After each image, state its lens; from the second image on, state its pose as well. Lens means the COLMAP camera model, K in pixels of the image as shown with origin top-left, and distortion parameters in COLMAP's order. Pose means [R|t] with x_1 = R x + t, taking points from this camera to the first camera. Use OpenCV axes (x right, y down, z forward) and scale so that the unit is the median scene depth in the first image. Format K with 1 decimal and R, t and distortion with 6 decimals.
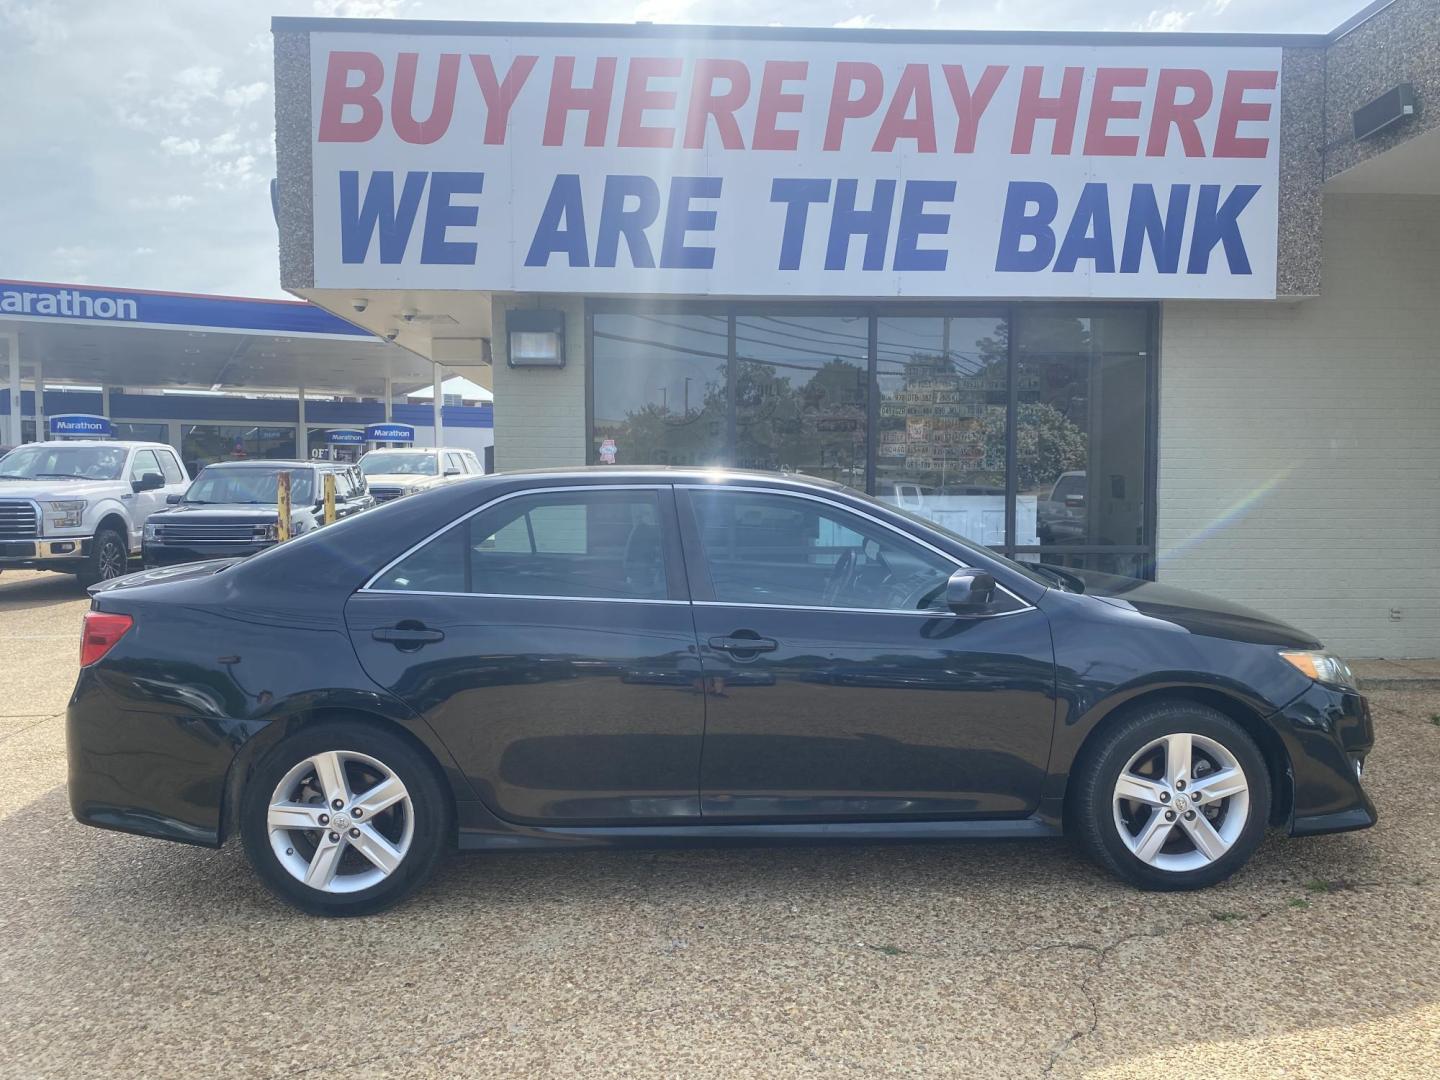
lens RADIAL K [[1037.8, 0, 708.6], [0, 1037.8, 513.4], [0, 0, 1]] dist [-0.000902, 0.001958]
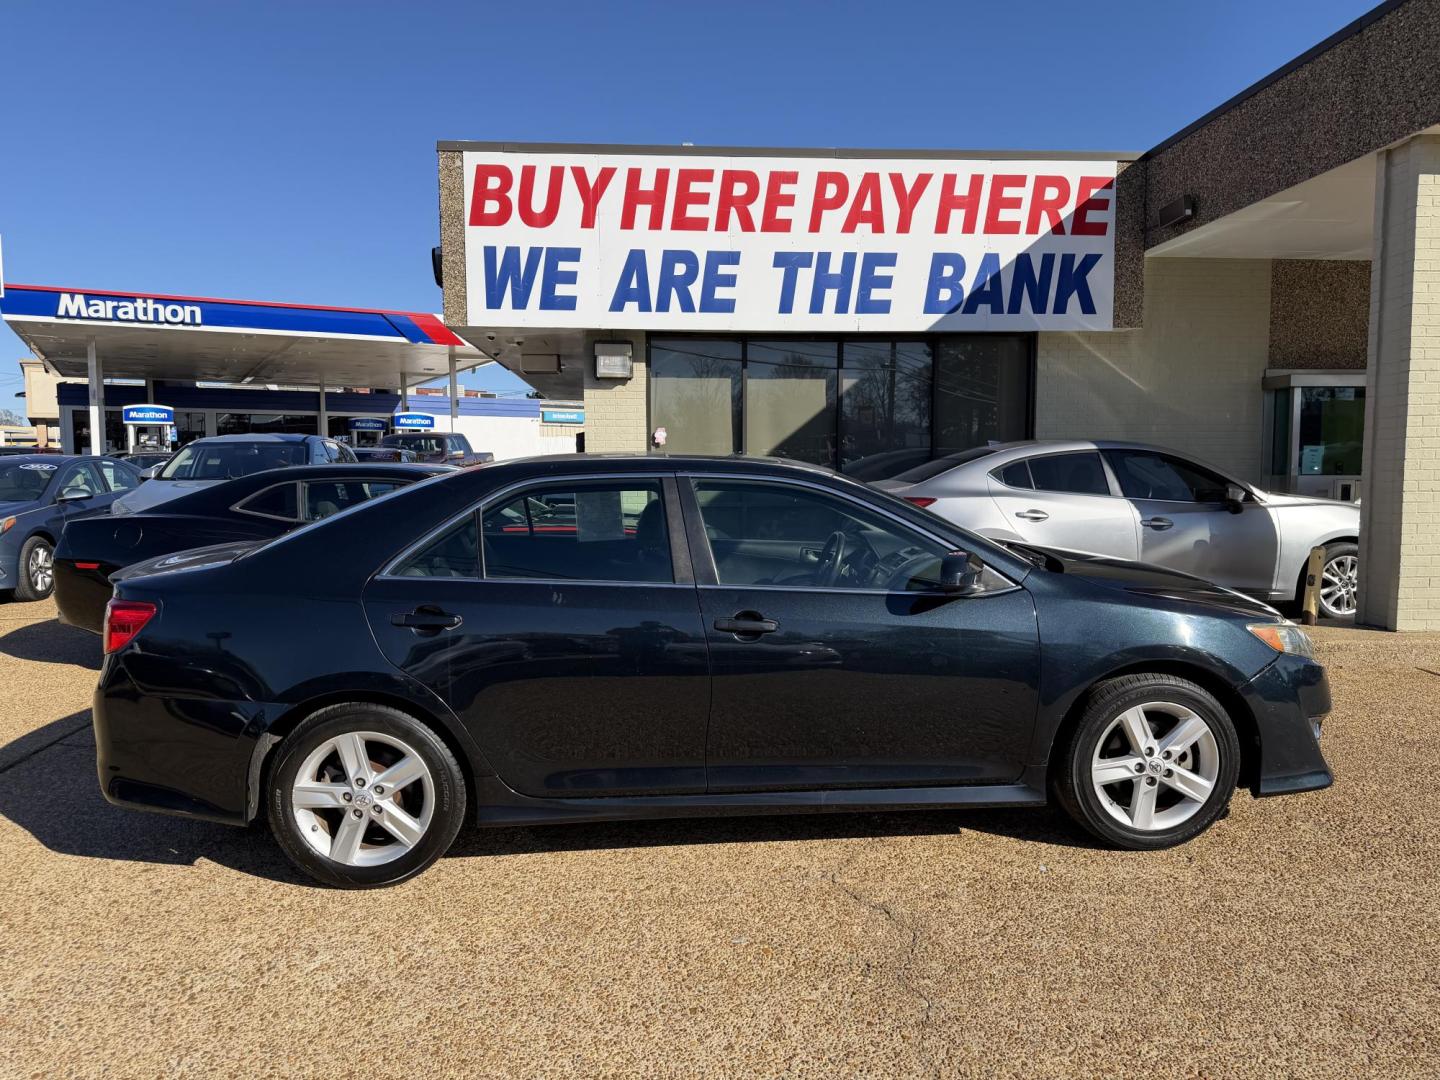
lens RADIAL K [[1012.7, 0, 720.0], [0, 1012.7, 540.0], [0, 0, 1]] dist [0.124860, -0.178224]
pose [[0.999952, -0.003484, 0.009184, -0.031592], [0.003194, 0.999501, 0.031440, 0.045666], [-0.009289, -0.031409, 0.999463, -0.483974]]
